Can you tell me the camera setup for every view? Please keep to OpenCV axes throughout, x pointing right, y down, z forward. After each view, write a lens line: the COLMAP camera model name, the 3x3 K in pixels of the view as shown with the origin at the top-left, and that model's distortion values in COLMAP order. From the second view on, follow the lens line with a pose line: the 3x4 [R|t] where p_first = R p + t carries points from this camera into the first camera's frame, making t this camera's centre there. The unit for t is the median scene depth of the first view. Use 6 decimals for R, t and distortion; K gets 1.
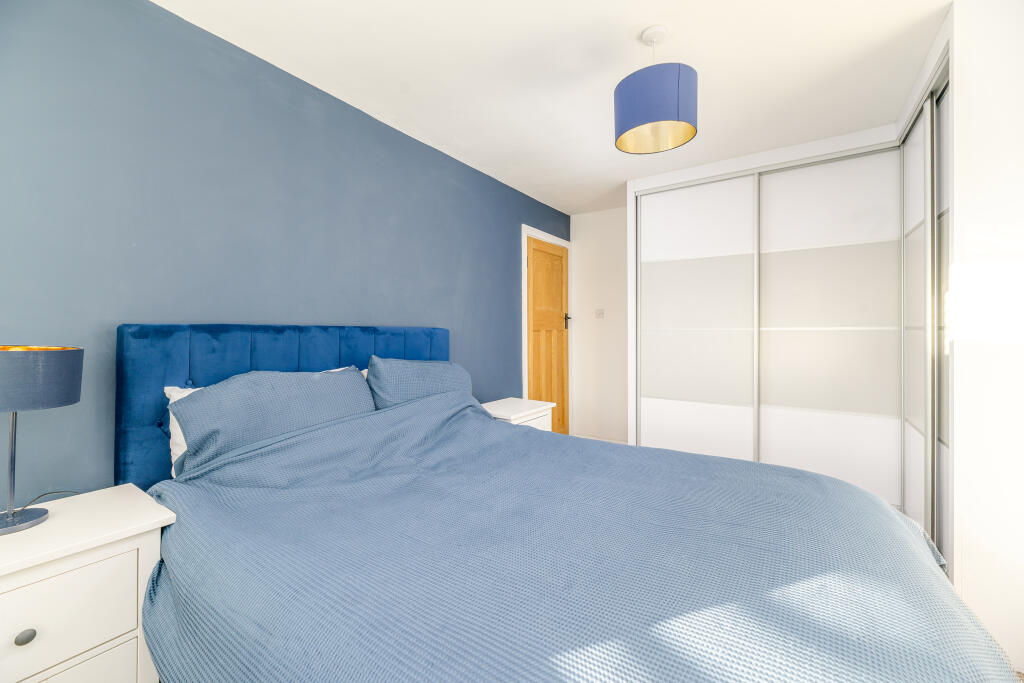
lens RADIAL K [[420.8, 0, 506.4], [0, 420.8, 333.8], [0, 0, 1]] dist [-0.001875, -0.000168]
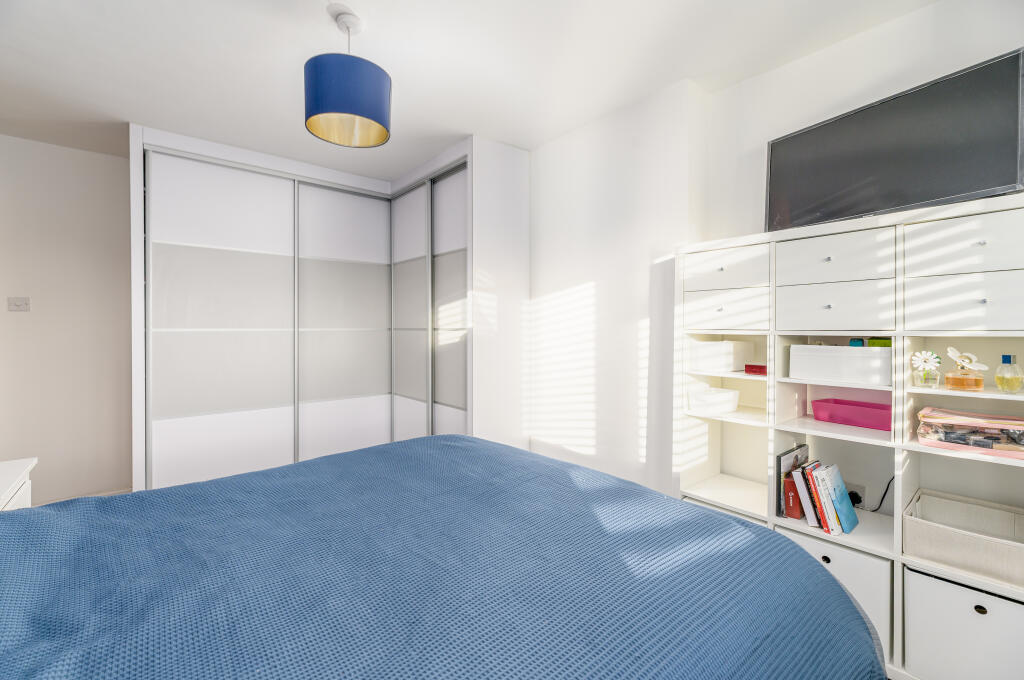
lens RADIAL K [[420.8, 0, 506.4], [0, 420.8, 332.3], [0, 0, 1]] dist [-0.001875, -0.000168]
pose [[0.256214, -0.005861, 0.966602, -0.279953], [0.011138, 0.999933, 0.003111, -0.002844], [-0.966556, 0.009970, 0.256263, 0.234084]]
